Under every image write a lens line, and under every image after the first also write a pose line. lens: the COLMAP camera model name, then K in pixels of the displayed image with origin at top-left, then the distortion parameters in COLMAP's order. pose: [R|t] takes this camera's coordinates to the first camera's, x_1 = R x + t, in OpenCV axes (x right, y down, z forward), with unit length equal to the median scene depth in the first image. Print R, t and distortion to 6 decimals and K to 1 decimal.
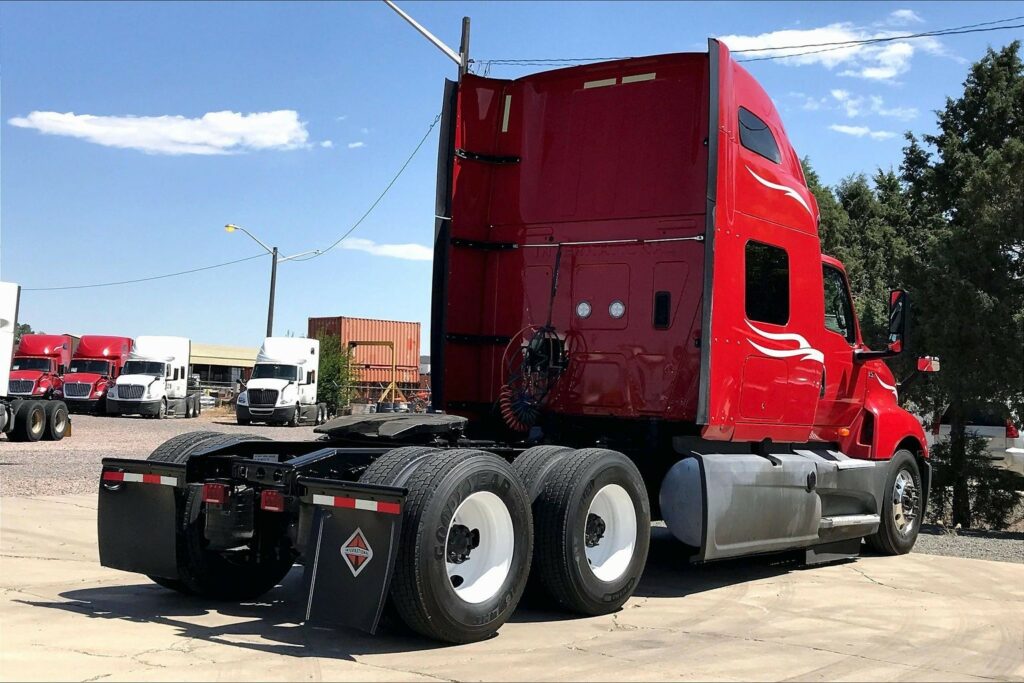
lens RADIAL K [[1047.8, 0, 700.9], [0, 1047.8, 337.6], [0, 0, 1]] dist [0.006463, 0.006582]
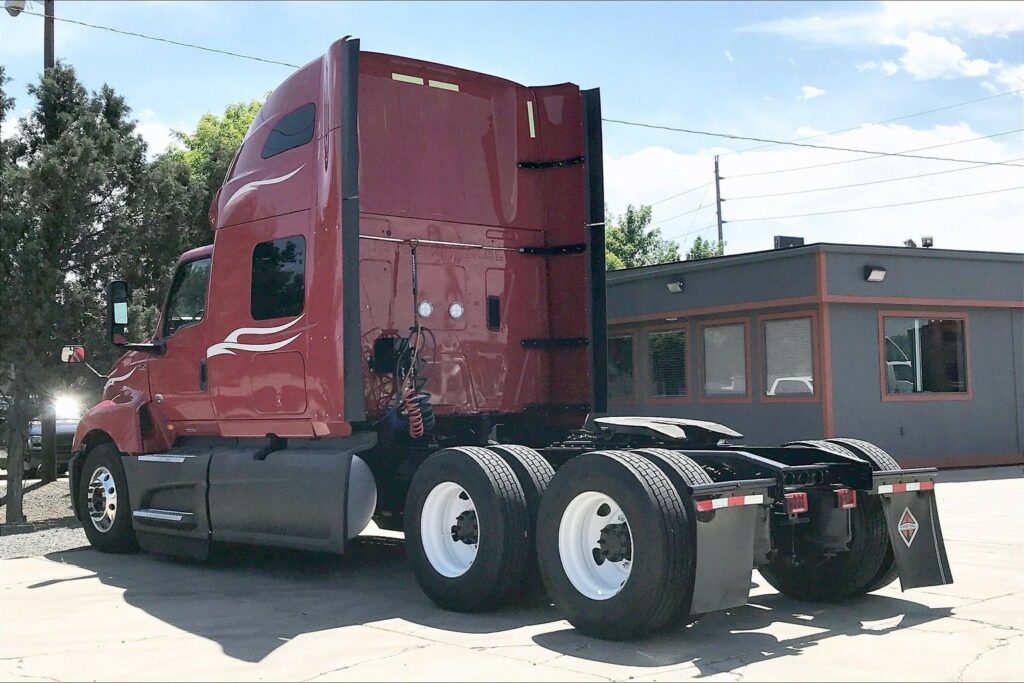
lens RADIAL K [[1032.7, 0, 355.9], [0, 1032.7, 340.1], [0, 0, 1]] dist [0.010805, 0.009006]
pose [[0.488576, 0.004443, 0.872510, -0.994829], [-0.023263, 0.999698, 0.007935, -0.003409], [-0.872211, -0.024174, 0.488532, 0.576688]]
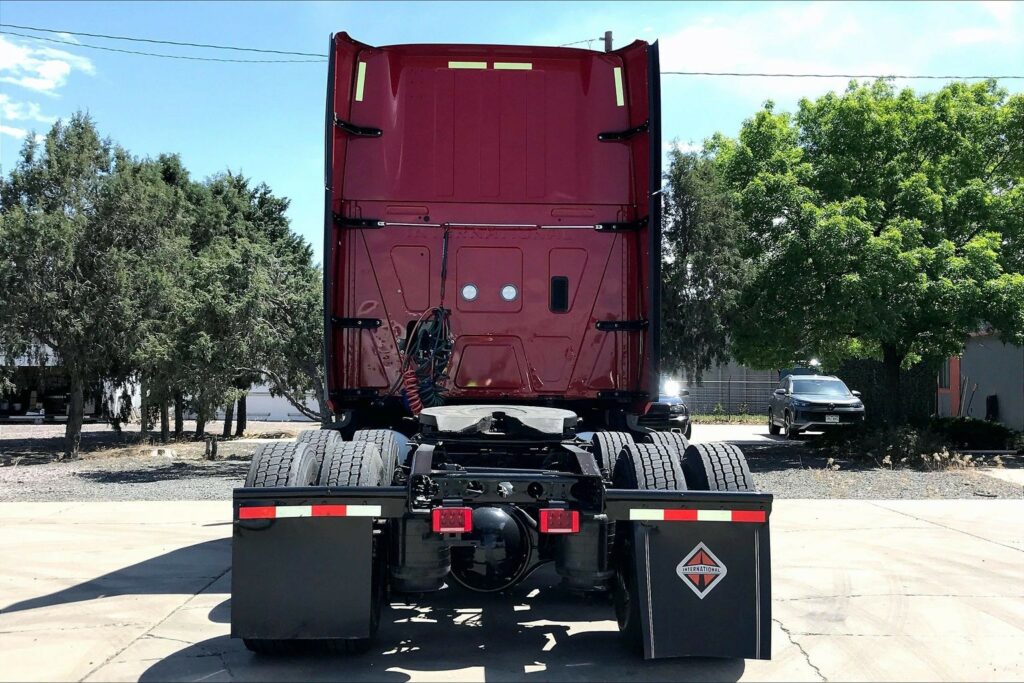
lens RADIAL K [[846.2, 0, 512.0], [0, 846.2, 341.5], [0, 0, 1]] dist [0.023818, -0.008020]
pose [[0.862811, -0.008968, 0.505447, -0.483564], [-0.006395, 0.999569, 0.028651, -0.002837], [-0.505487, -0.027953, 0.862382, 0.281710]]
